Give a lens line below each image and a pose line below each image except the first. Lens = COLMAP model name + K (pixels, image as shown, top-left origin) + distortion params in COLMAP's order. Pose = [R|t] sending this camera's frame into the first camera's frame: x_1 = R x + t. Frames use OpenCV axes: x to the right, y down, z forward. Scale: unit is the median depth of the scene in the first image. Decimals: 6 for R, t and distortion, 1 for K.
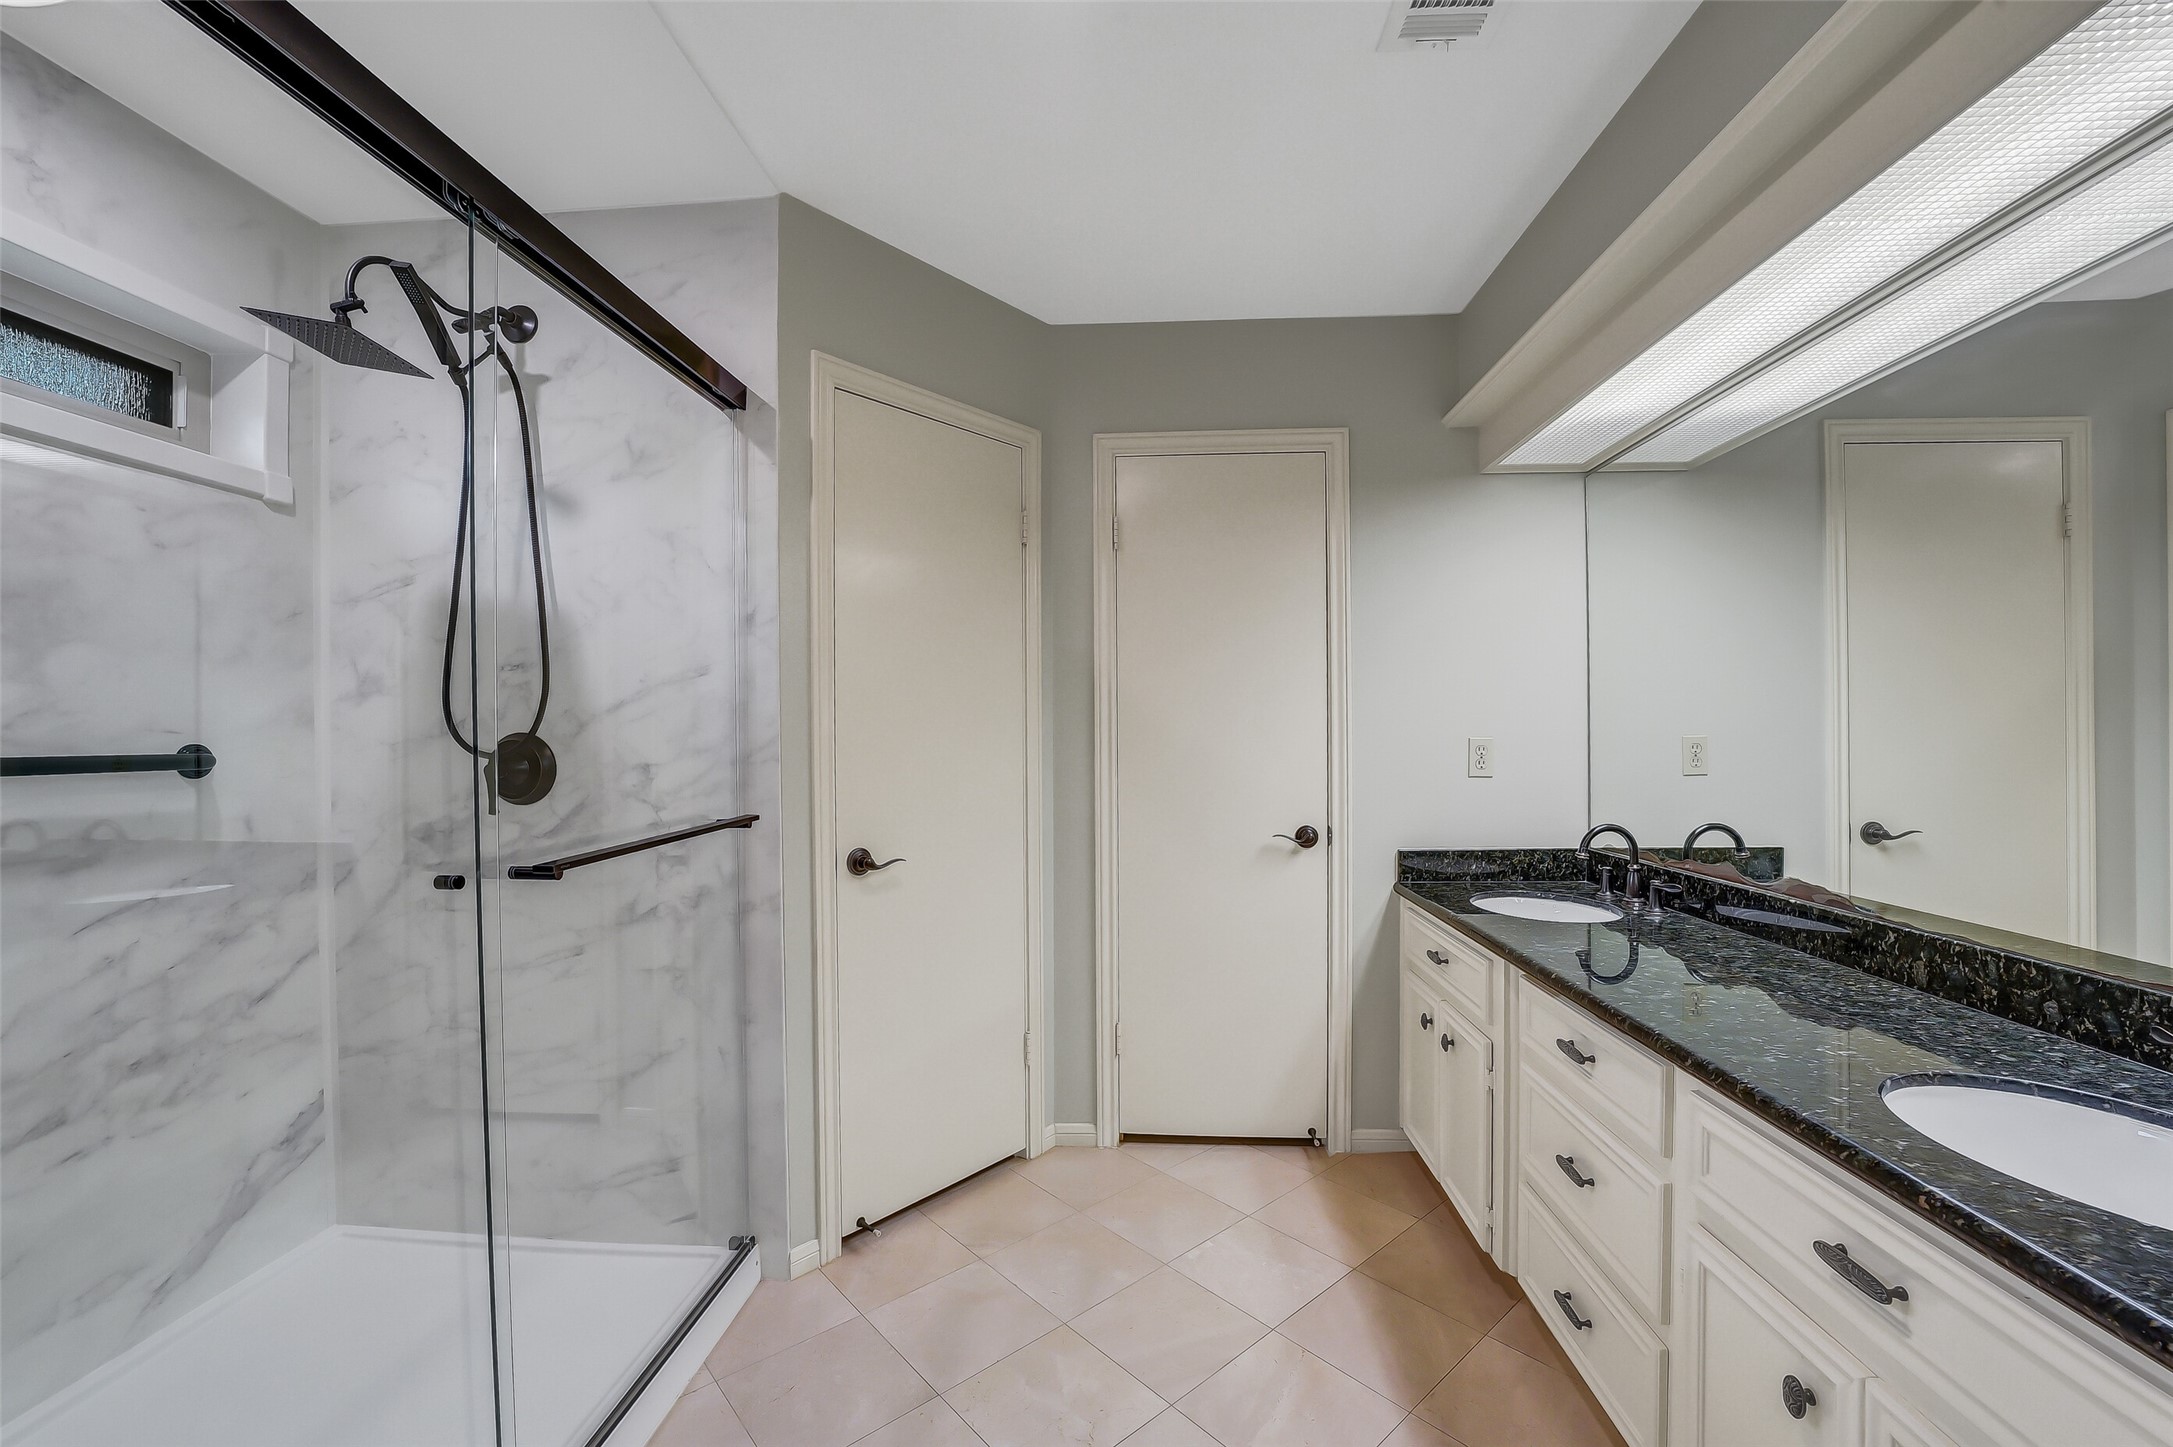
lens RADIAL K [[877.2, 0, 1098.0], [0, 877.2, 741.8], [0, 0, 1]] dist [-0.037850, 0.011950]
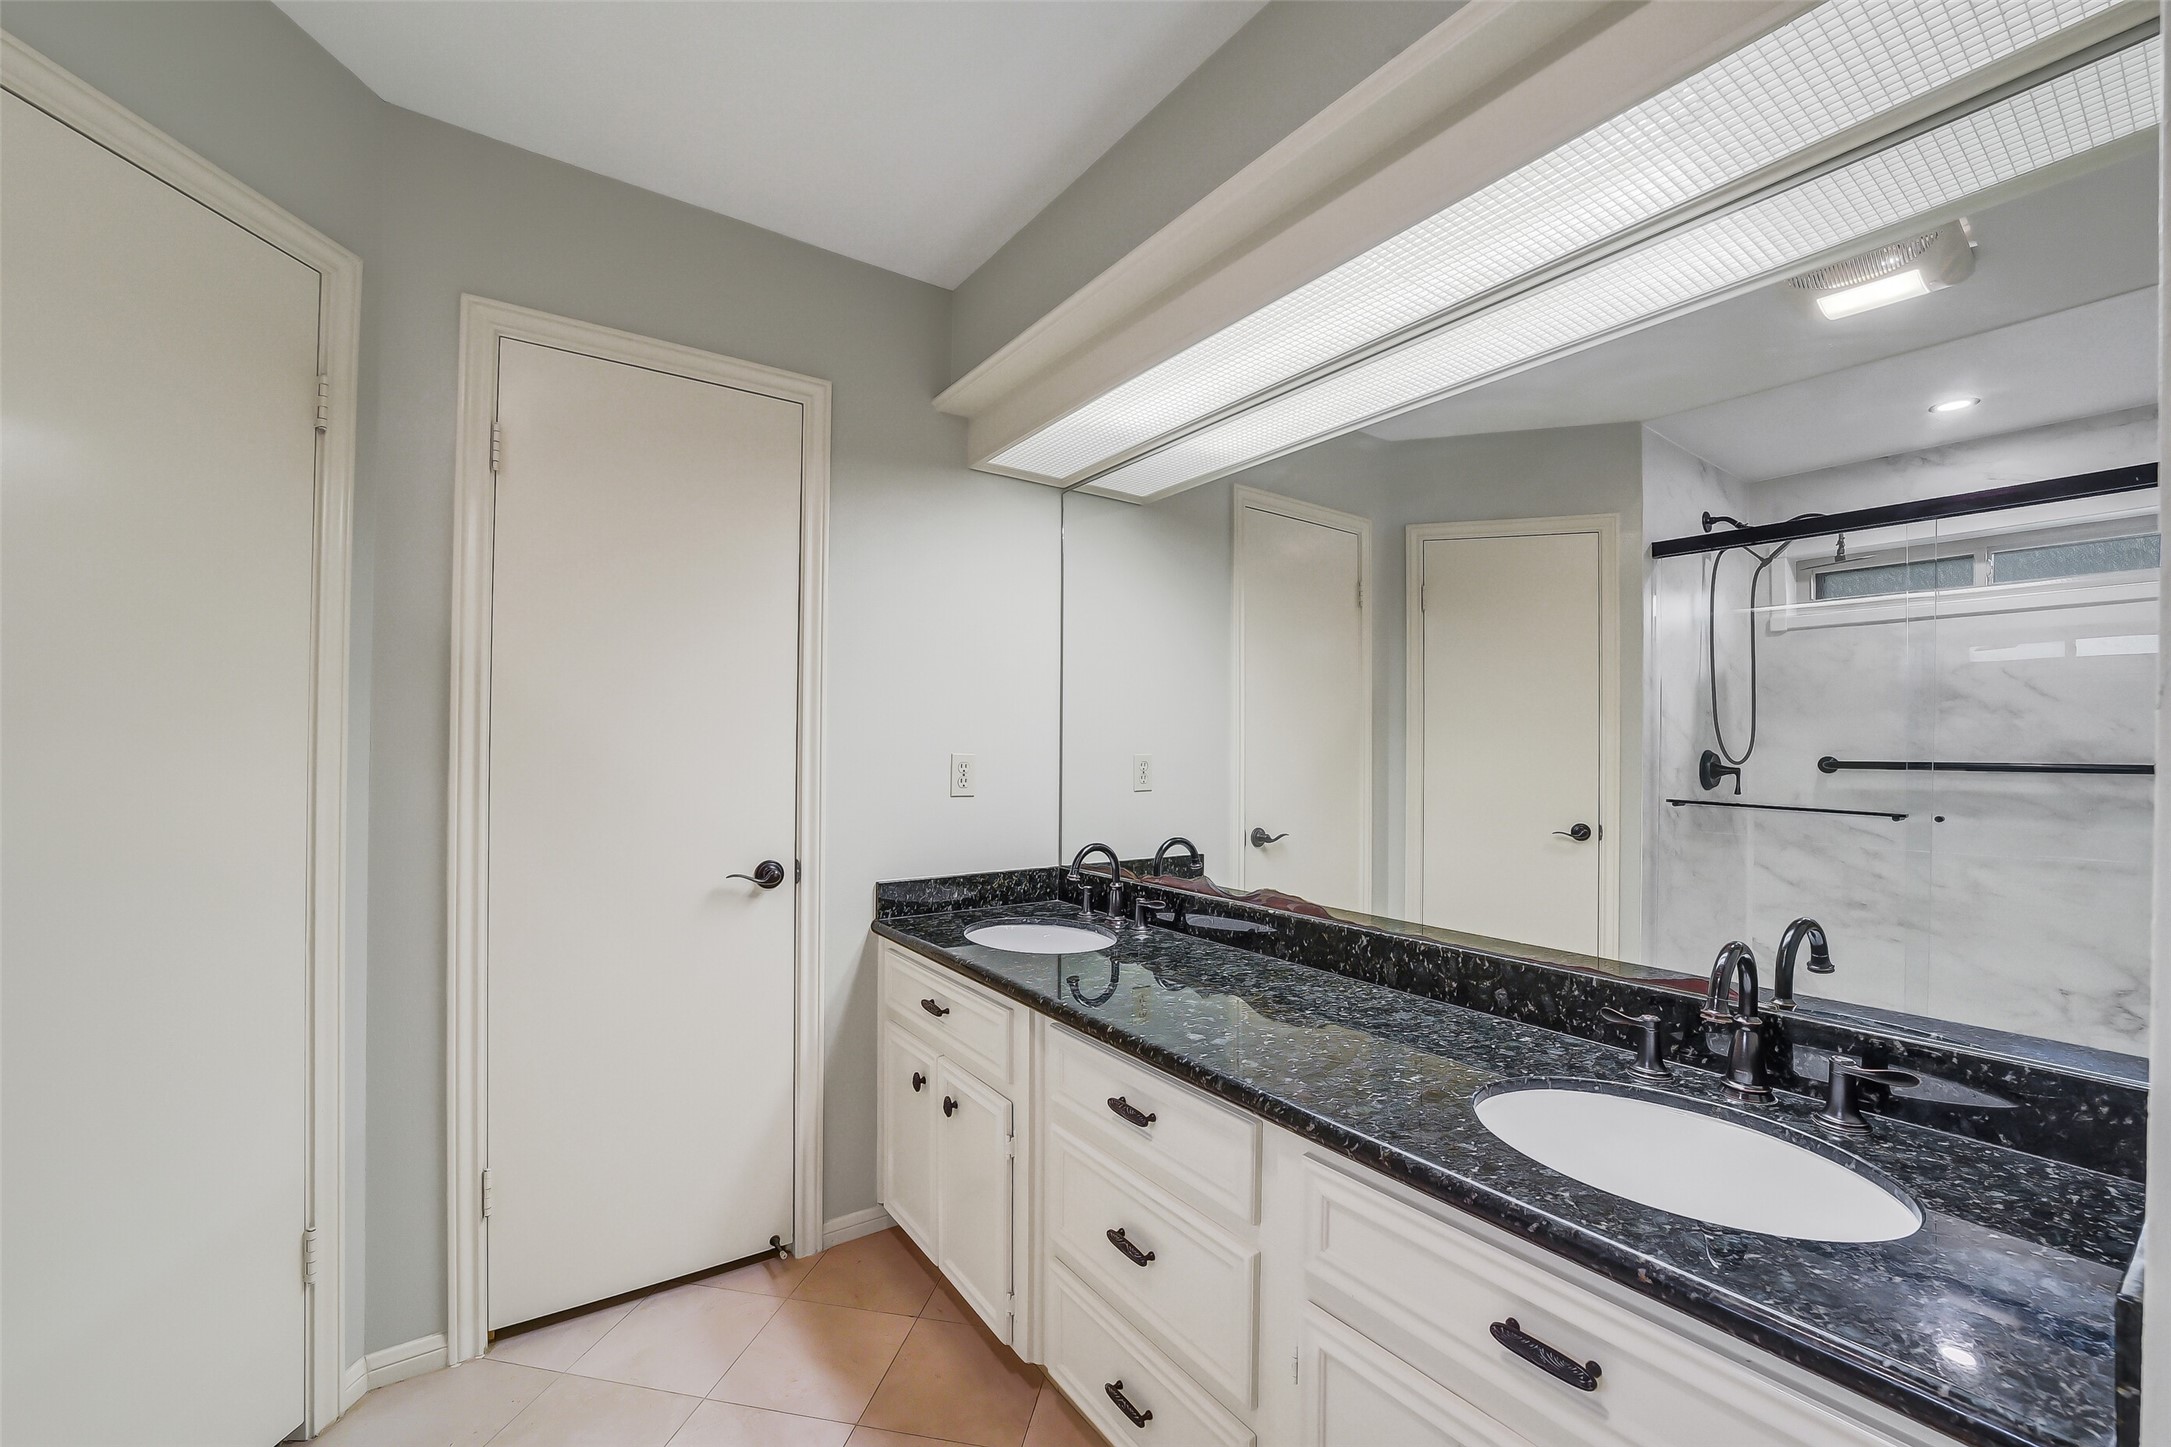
lens RADIAL K [[876.4, 0, 1097.0], [0, 876.4, 741.8], [0, 0, 1]] dist [-0.037850, 0.011950]
pose [[0.790615, 0.018376, 0.612038, -0.020048], [-0.008547, 0.999783, -0.018976, -0.001220], [-0.612254, 0.009772, 0.790601, 0.230449]]
